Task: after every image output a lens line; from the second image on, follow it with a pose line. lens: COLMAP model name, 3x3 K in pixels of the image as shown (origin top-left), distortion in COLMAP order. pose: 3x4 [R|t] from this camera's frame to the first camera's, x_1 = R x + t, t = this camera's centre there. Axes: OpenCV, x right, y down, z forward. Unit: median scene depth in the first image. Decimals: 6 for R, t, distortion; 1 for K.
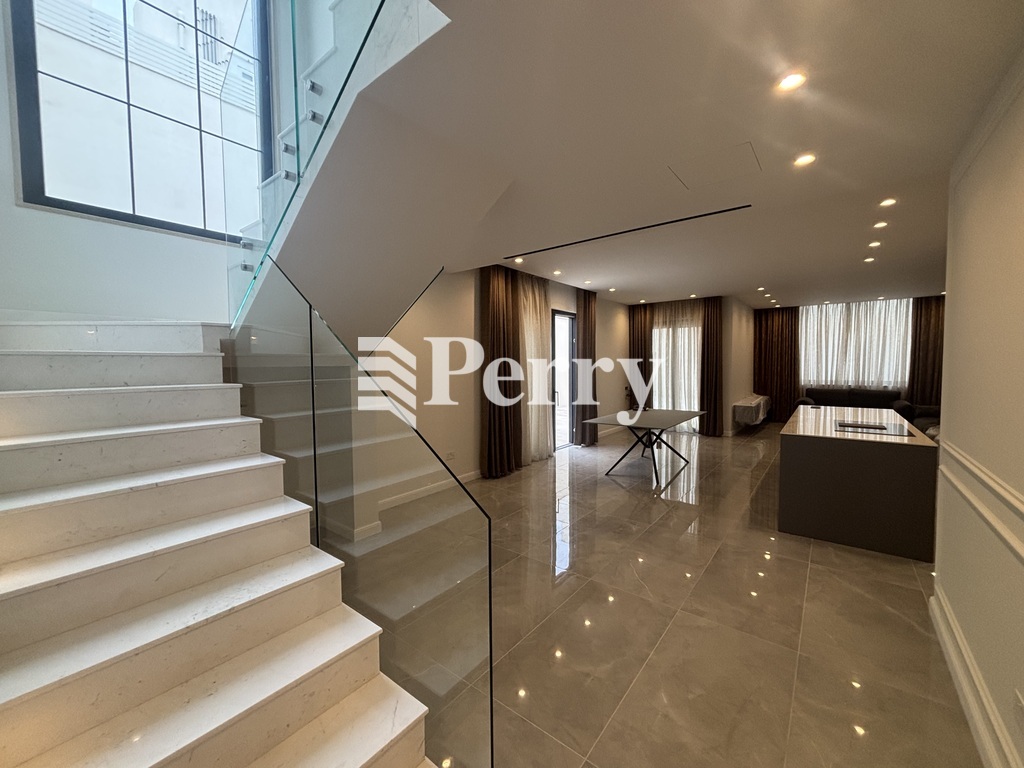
lens RADIAL K [[413.8, 0, 514.7], [0, 413.8, 382.4], [0, 0, 1]] dist [0.002365, -0.000286]
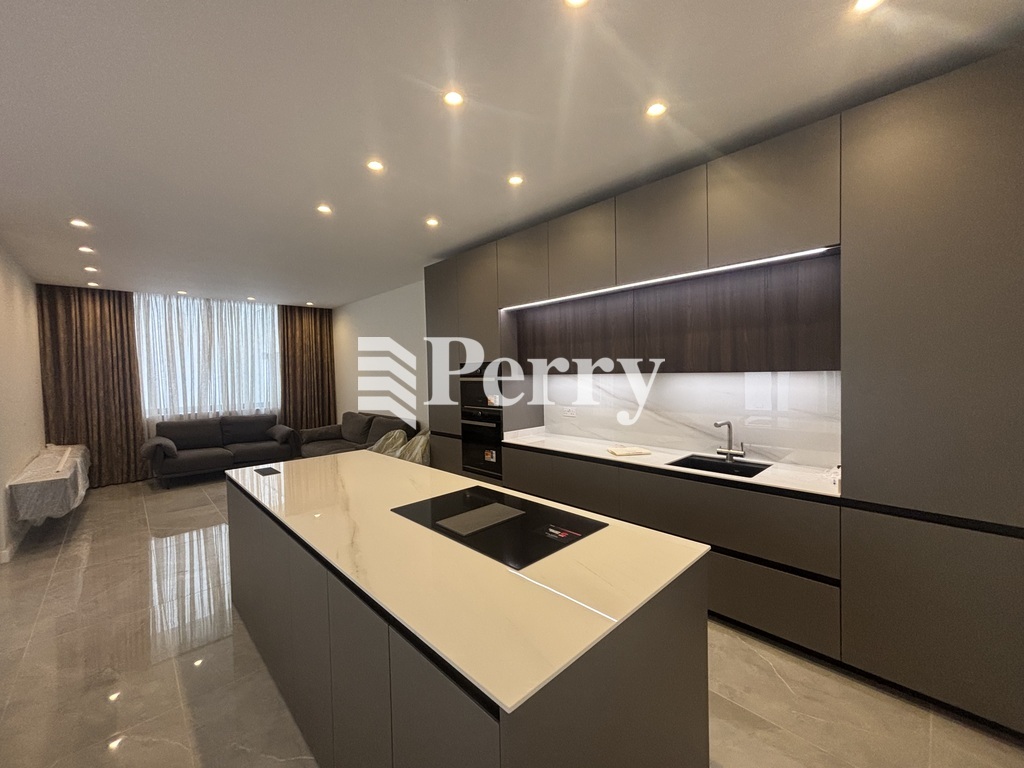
lens RADIAL K [[413.8, 0, 512.2], [0, 413.8, 383.4], [0, 0, 1]] dist [0.002365, -0.000286]
pose [[0.158212, -0.025010, 0.987088, 0.171318], [0.069767, 0.997464, 0.014091, -0.018524], [-0.984937, 0.066637, 0.159555, 0.373417]]
